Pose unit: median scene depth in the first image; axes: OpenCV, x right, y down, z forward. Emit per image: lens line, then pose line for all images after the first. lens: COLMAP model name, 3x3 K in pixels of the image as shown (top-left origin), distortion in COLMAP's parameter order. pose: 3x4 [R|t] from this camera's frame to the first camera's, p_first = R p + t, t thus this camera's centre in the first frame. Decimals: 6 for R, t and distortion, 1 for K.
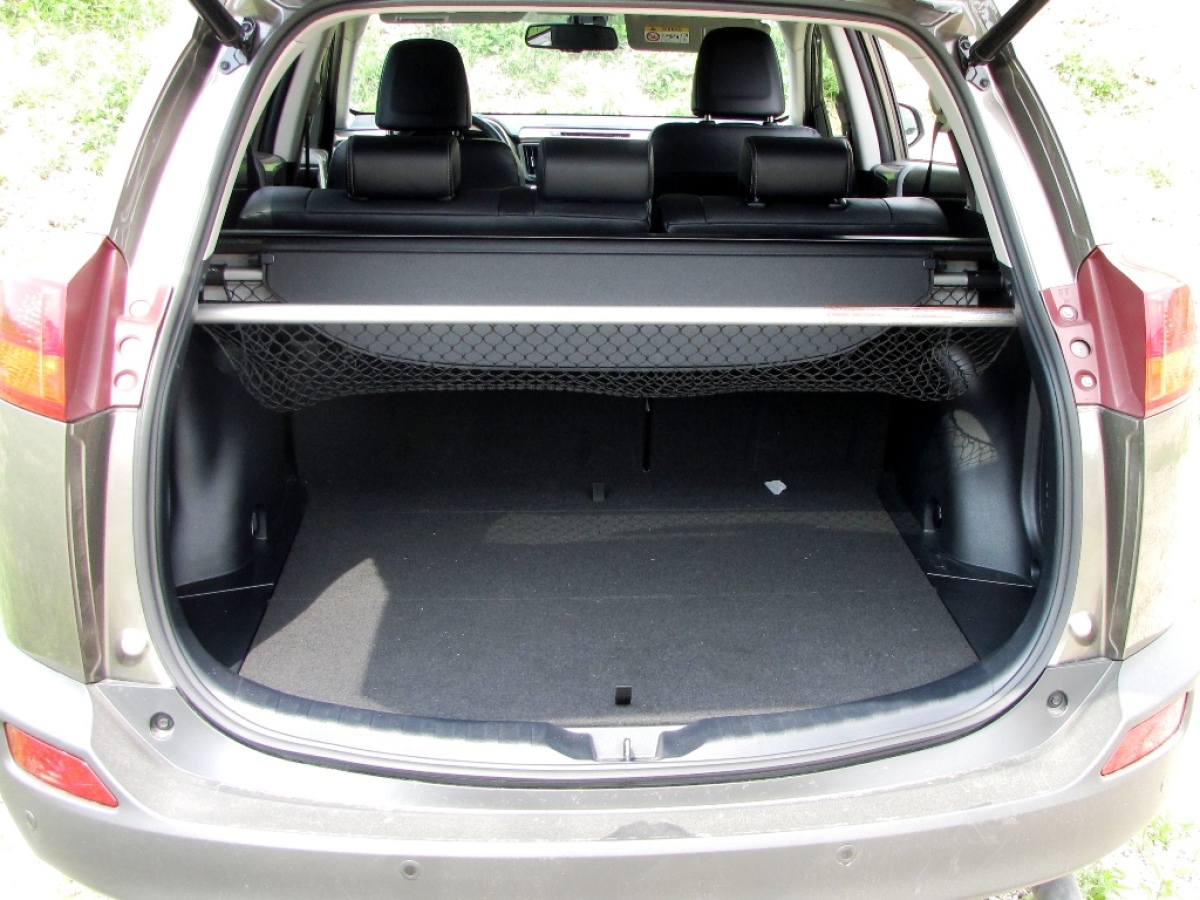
lens RADIAL K [[1495.4, 0, 652.6], [0, 1495.4, 452.5], [0, 0, 1]] dist [-0.096736, -0.023599]
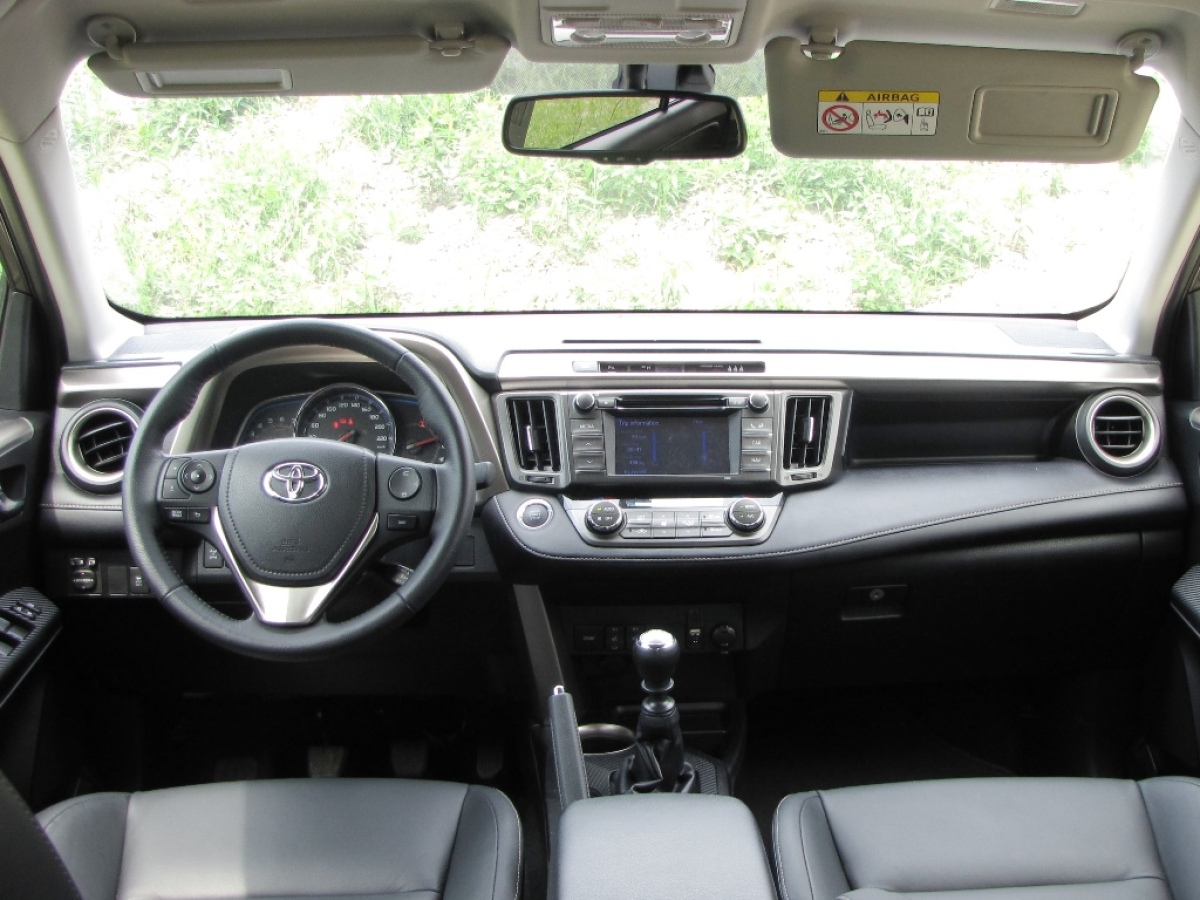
lens RADIAL K [[1495.4, 0, 652.6], [0, 1495.4, 452.5], [0, 0, 1]] dist [-0.096736, -0.023599]
pose [[0.999377, -0.017008, -0.030921, -0.075475], [0.013556, 0.993994, -0.108591, -0.319441], [0.032582, 0.108104, 0.993606, 1.297554]]
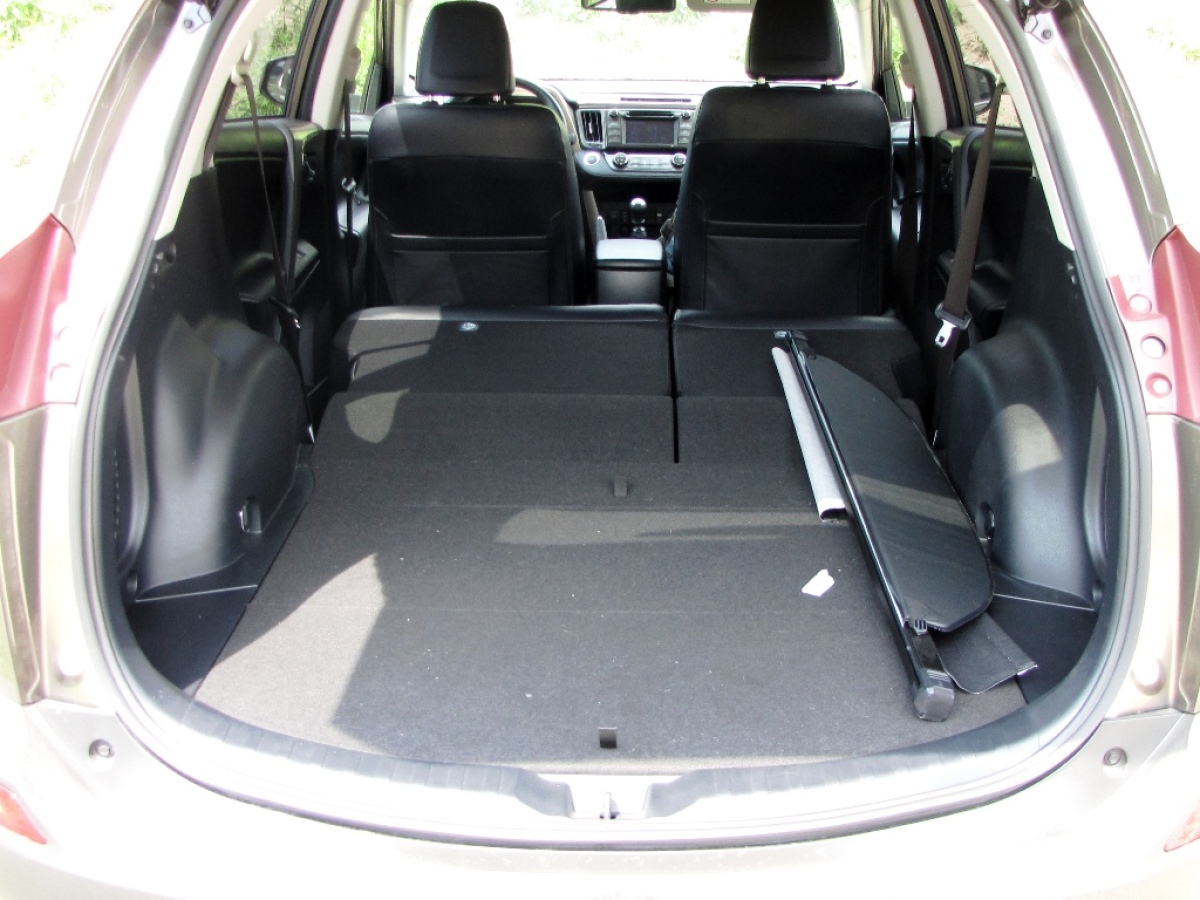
lens RADIAL K [[1430.0, 0, 600.0], [0, 1430.0, 450.0], [0, 0, 1]] dist [-0.112292, 0.023851]
pose [[0.994741, 0.016487, -0.101088, 0.050192], [-0.013515, 0.999458, 0.030008, -0.027989], [0.101528, -0.028484, 0.994425, 0.150355]]
